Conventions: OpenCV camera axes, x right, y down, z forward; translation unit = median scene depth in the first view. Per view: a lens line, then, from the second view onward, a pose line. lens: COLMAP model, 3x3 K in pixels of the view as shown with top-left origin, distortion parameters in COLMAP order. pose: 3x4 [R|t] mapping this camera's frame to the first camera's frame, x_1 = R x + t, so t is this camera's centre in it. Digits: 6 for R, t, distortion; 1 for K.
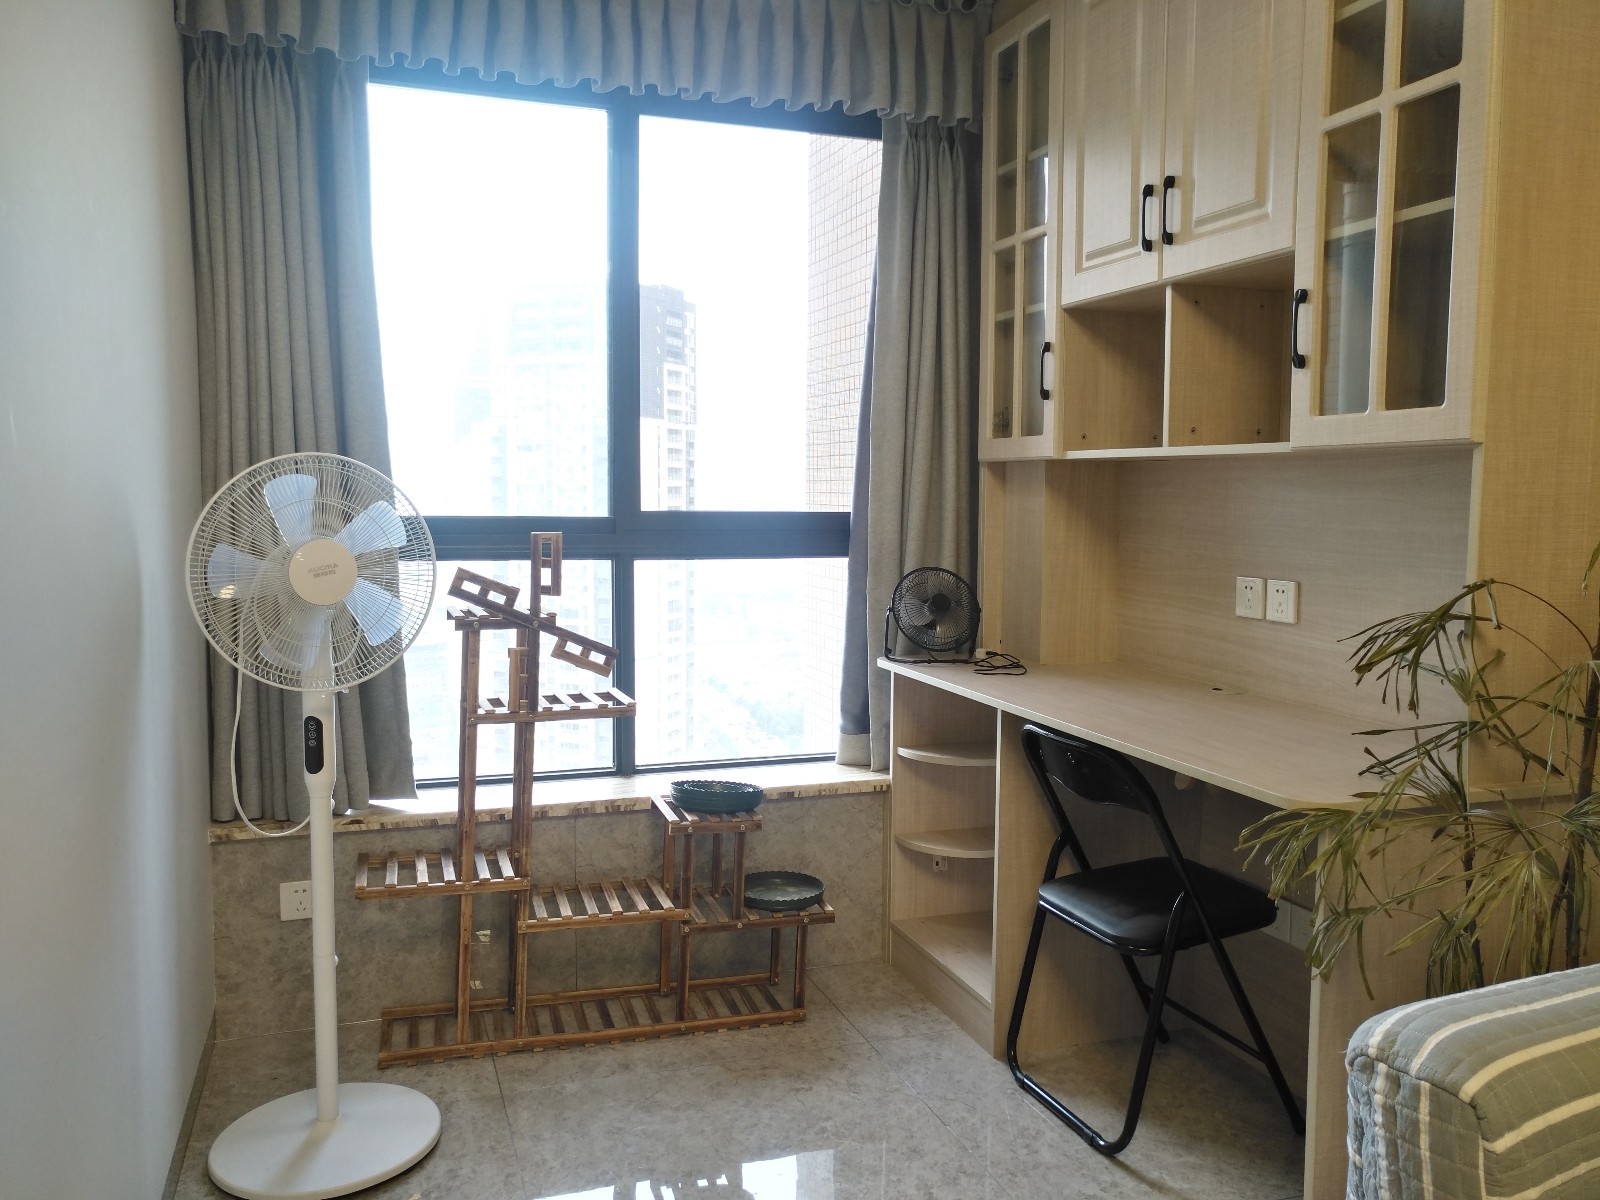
lens RADIAL K [[1269.5, 0, 809.4], [0, 1269.5, 599.4], [0, 0, 1]] dist [-0.002890, 0.001841]
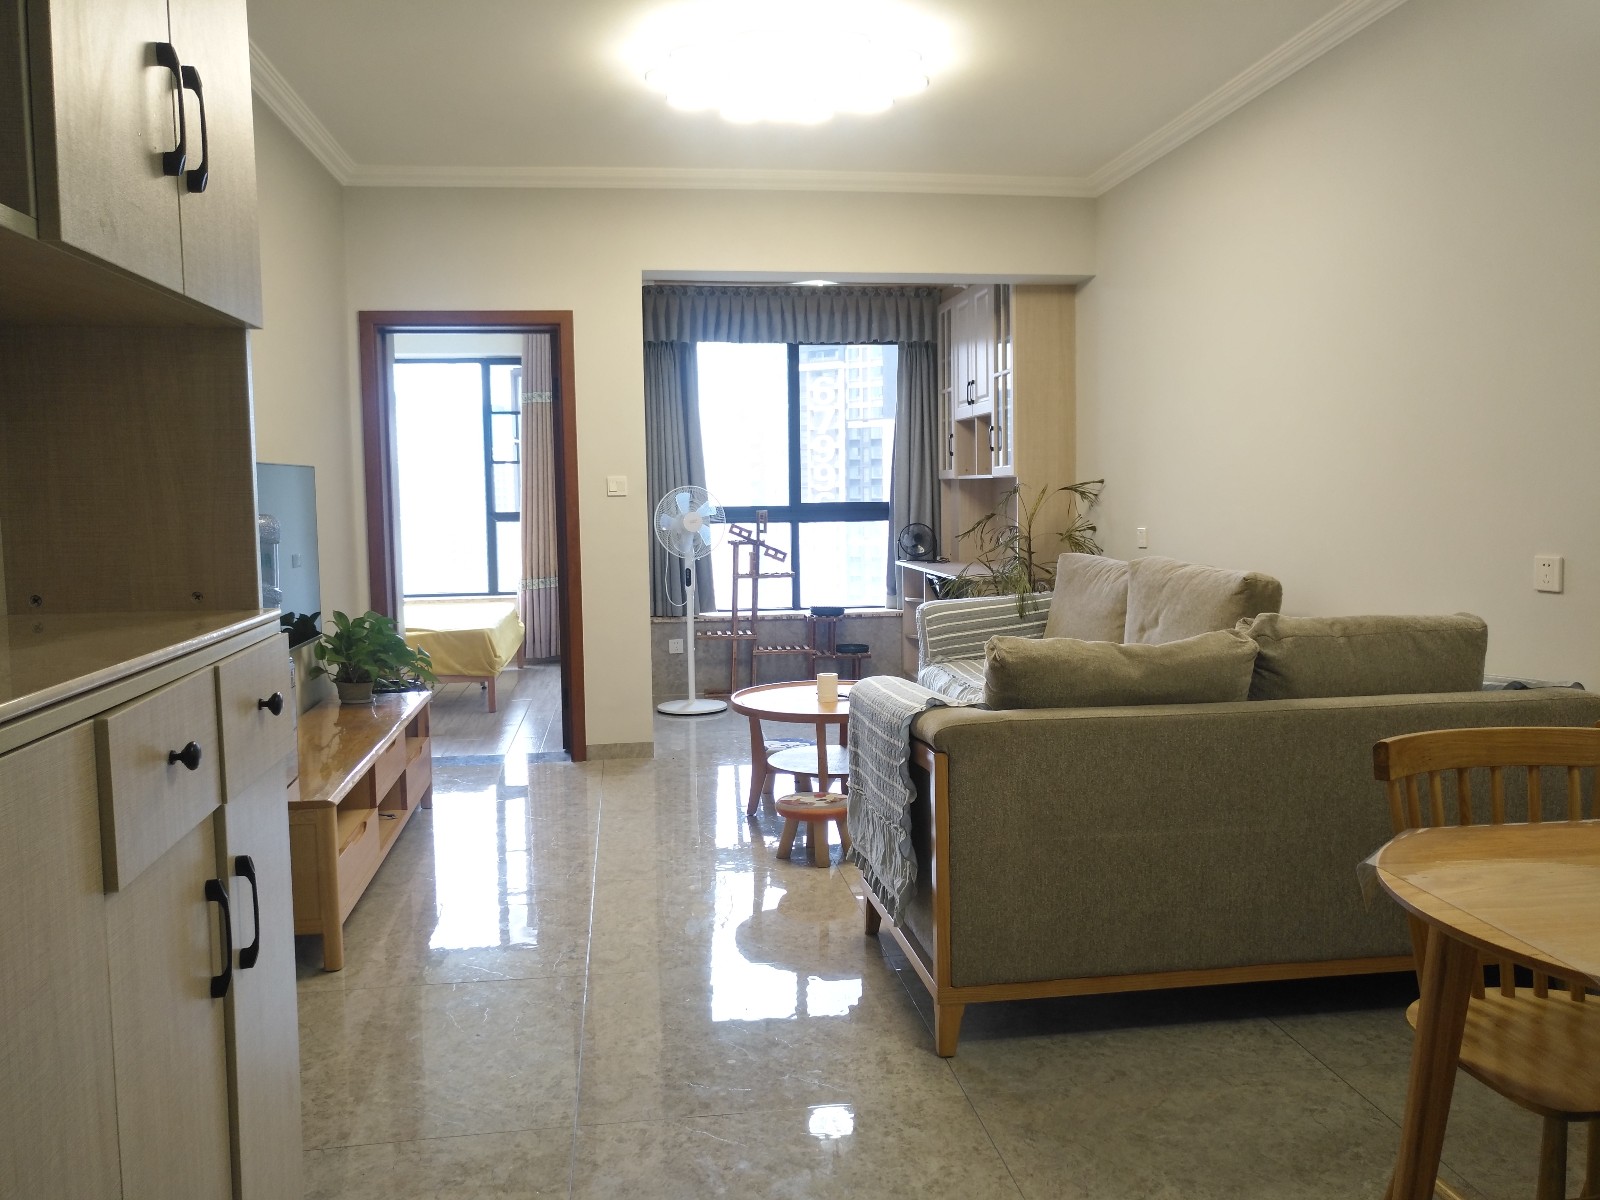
lens RADIAL K [[1269.5, 0, 798.7], [0, 1269.5, 599.0], [0, 0, 1]] dist [-0.002890, 0.001841]
pose [[0.978082, -0.006786, -0.208111, 0.427791], [0.006935, 0.999976, -0.000013, 0.133925], [0.208106, -0.001430, 0.978105, -1.623154]]
